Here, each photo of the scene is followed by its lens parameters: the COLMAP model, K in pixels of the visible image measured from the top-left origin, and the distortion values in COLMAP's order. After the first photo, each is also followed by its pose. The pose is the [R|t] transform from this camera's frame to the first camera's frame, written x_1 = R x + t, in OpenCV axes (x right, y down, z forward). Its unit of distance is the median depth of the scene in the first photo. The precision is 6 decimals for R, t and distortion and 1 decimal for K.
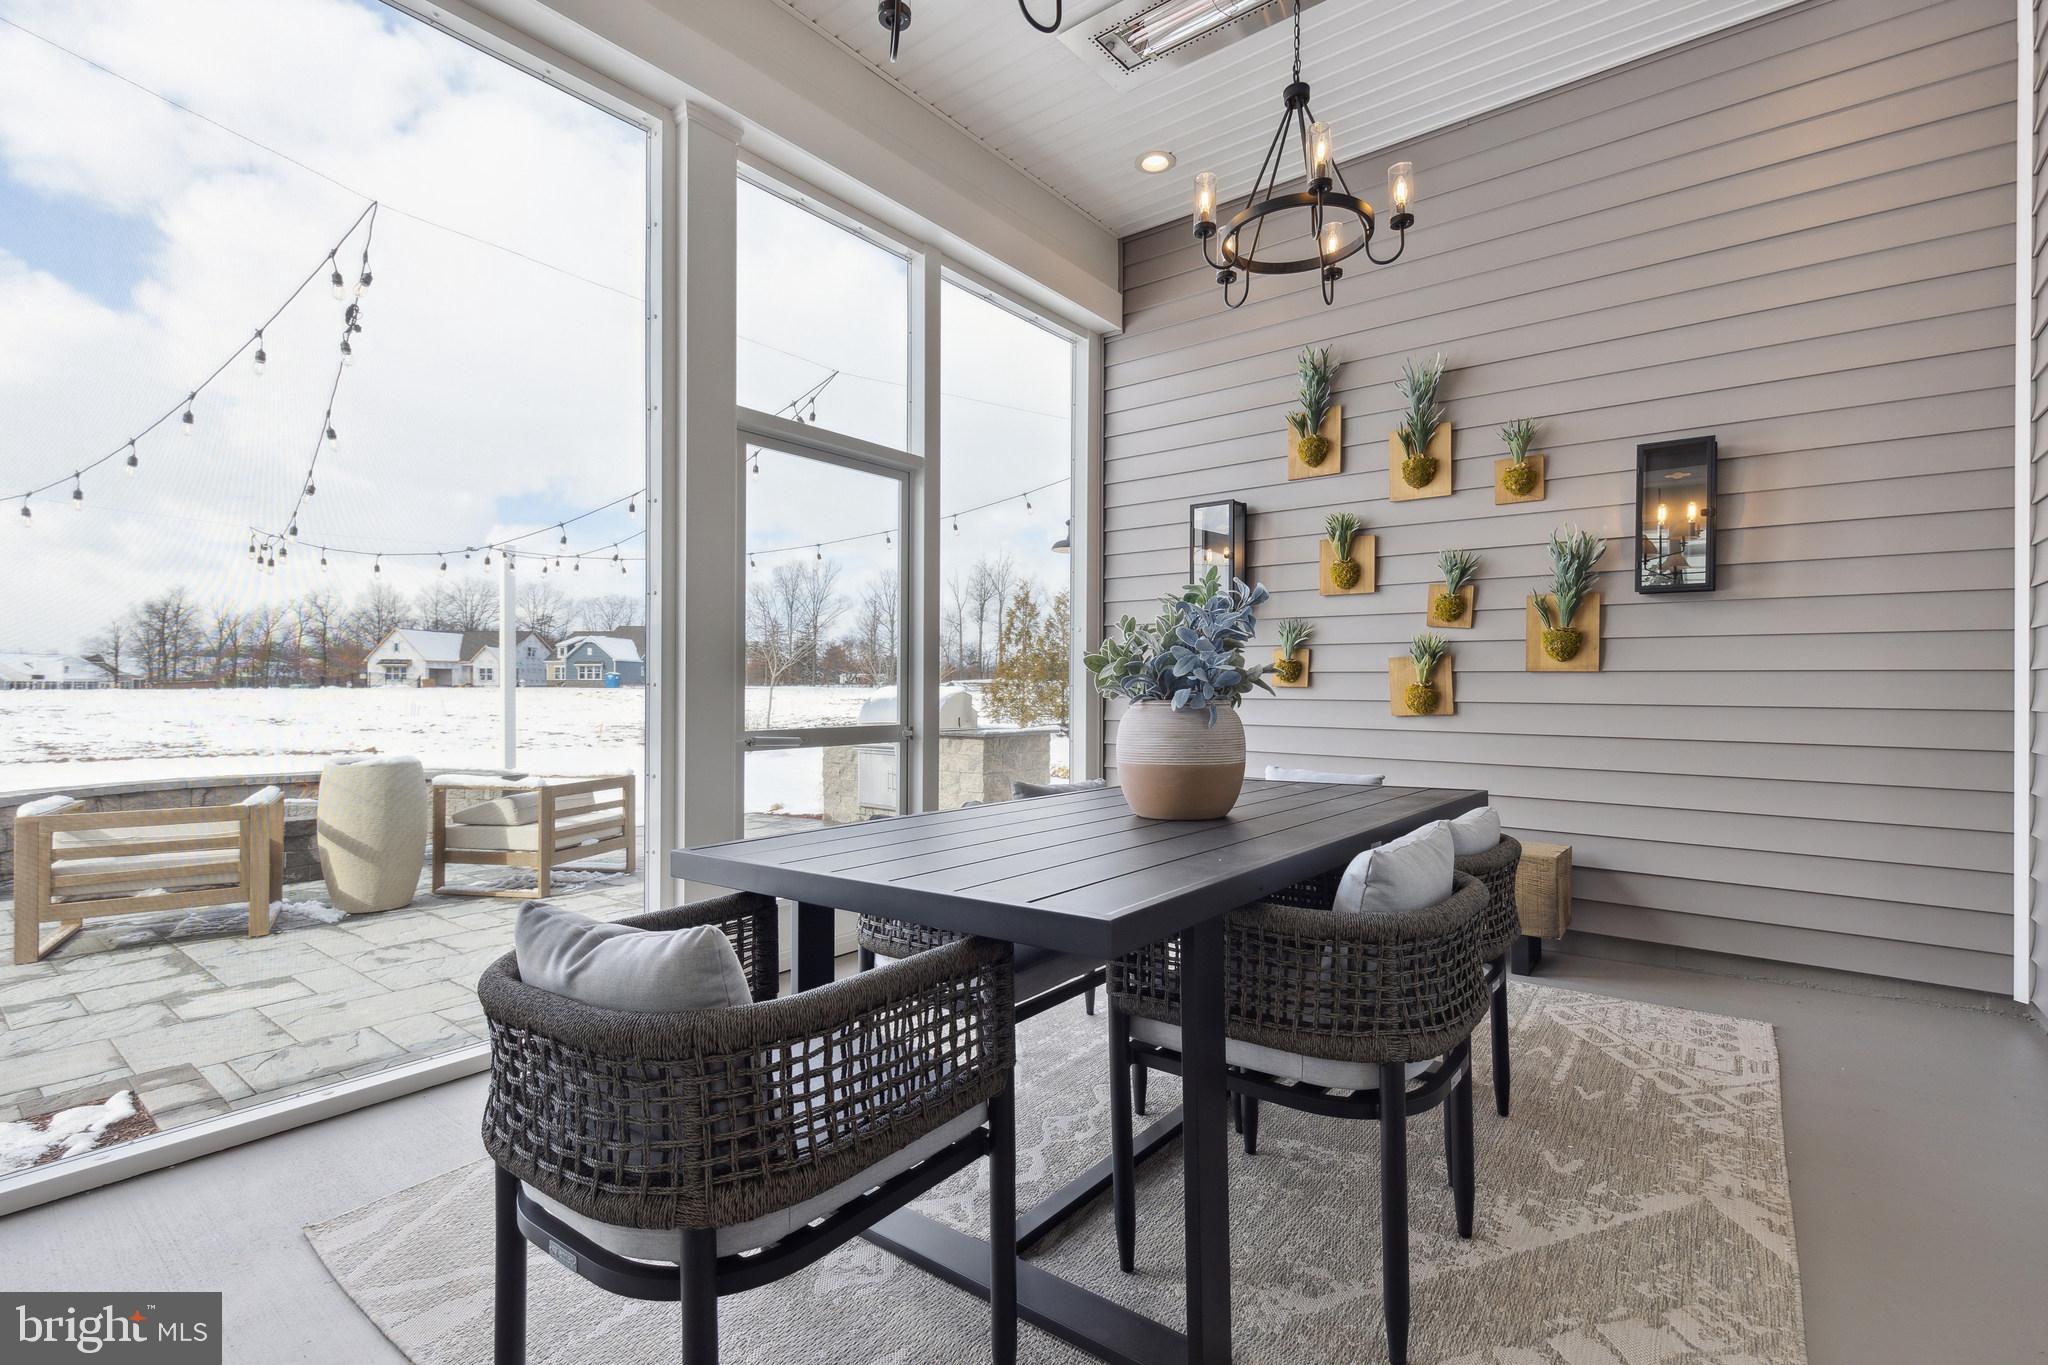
lens RADIAL K [[943.7, 0, 1038.0], [0, 943.7, 684.9], [0, 0, 1]] dist [0.001693, 0.001273]
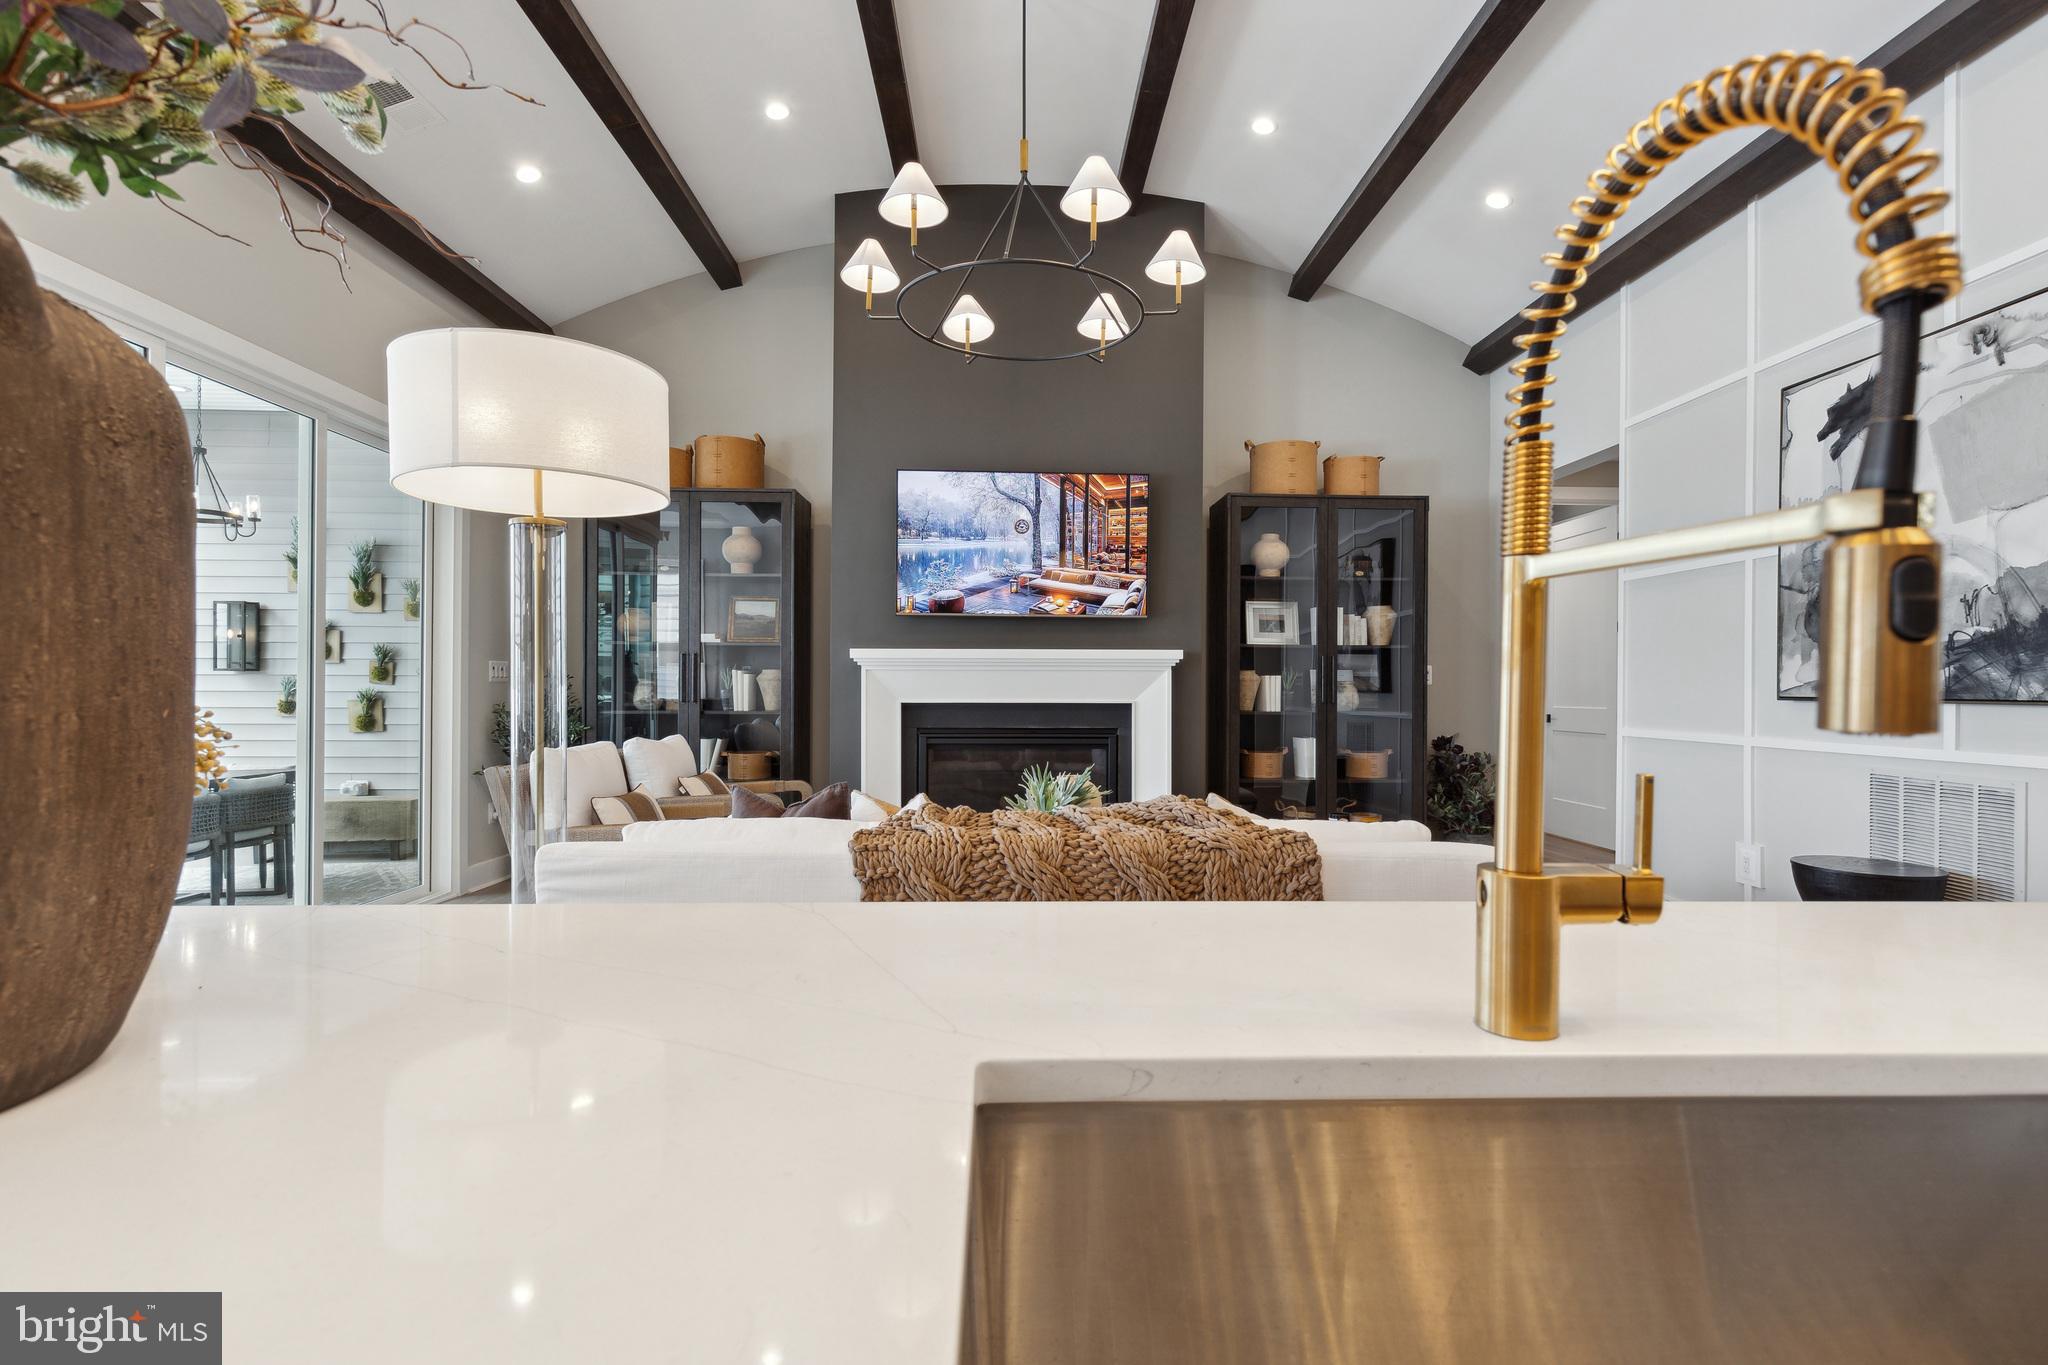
lens RADIAL K [[943.7, 0, 1031.8], [0, 943.7, 689.4], [0, 0, 1]] dist [0.001693, 0.001273]
pose [[0.768623, -0.000992, 0.639701, 0.231868], [0.001633, 0.999999, -0.000411, -0.047936], [-0.639700, 0.001360, 0.768624, -1.234645]]
